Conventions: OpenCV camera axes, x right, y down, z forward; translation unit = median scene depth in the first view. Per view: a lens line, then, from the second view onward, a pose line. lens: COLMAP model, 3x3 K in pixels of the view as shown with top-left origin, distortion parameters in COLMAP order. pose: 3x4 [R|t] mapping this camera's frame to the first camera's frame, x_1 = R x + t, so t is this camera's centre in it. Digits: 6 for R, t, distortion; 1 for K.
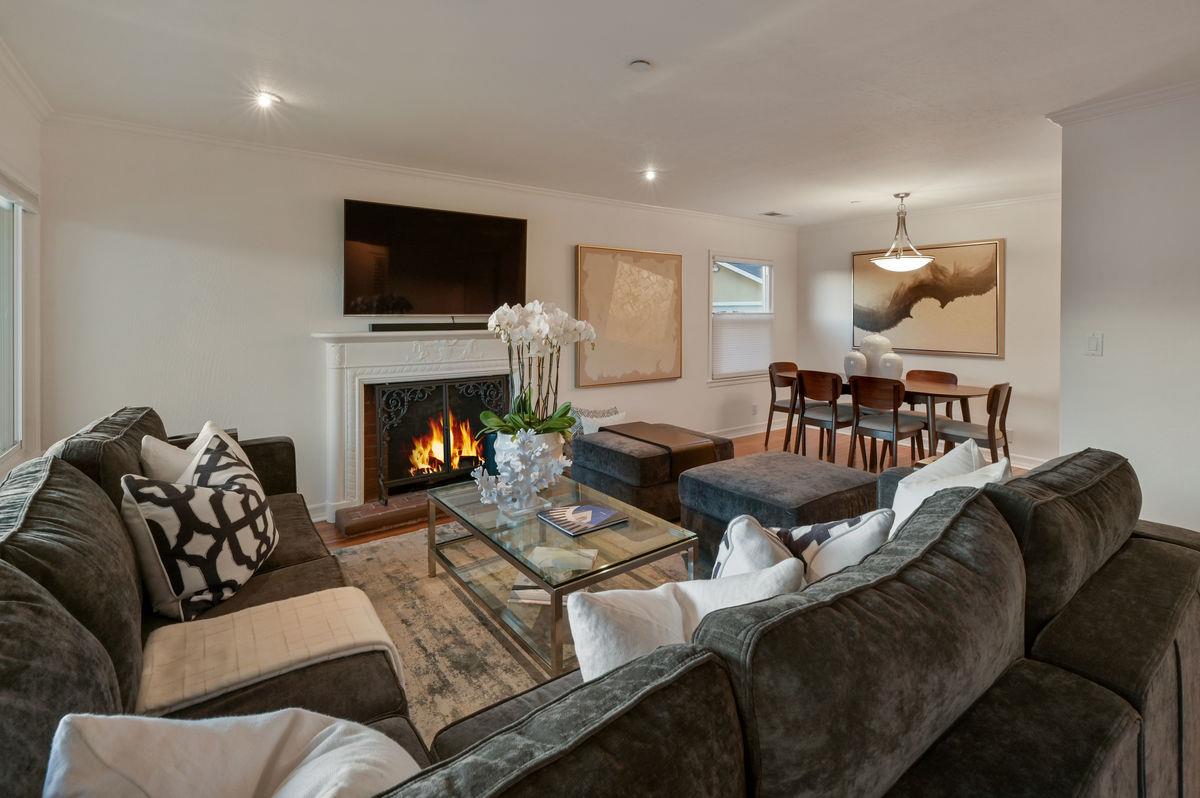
lens RADIAL K [[540.1, 0, 598.4], [0, 540.1, 331.6], [0, 0, 1]] dist [0.000706, 0.000339]
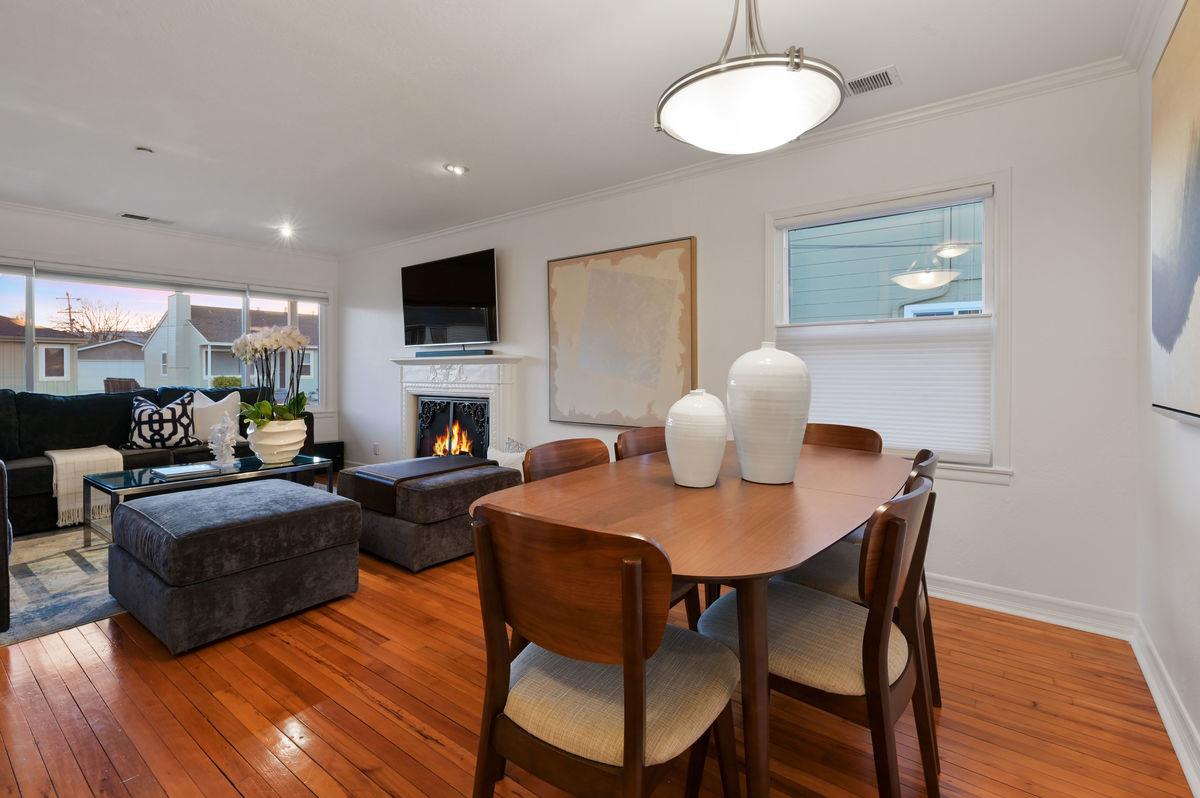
lens RADIAL K [[550.4, 0, 597.8], [0, 550.4, 373.6], [0, 0, 1]] dist [-0.000785, 0.000033]
pose [[0.273216, 0.002641, -0.961949, 0.999195], [-0.030997, 0.999501, -0.006060, 0.033739], [0.961453, 0.031473, 0.273162, 0.989994]]
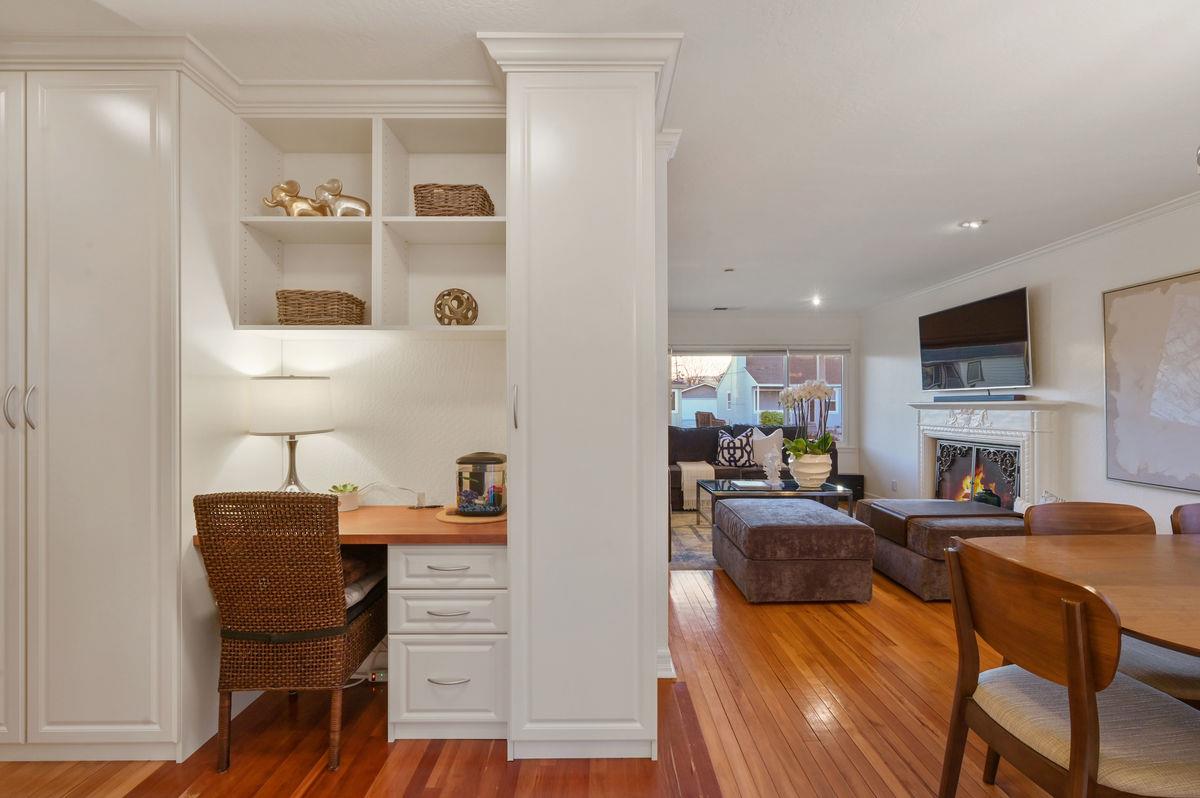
lens RADIAL K [[515.5, 0, 600.0], [0, 515.5, 401.5], [0, 0, 1]] dist [-0.001103, -0.000026]
pose [[-0.592139, -0.008772, -0.805788, 1.135585], [-0.029904, 0.999491, 0.011095, 0.010221], [0.805281, 0.030666, -0.592100, 1.019725]]
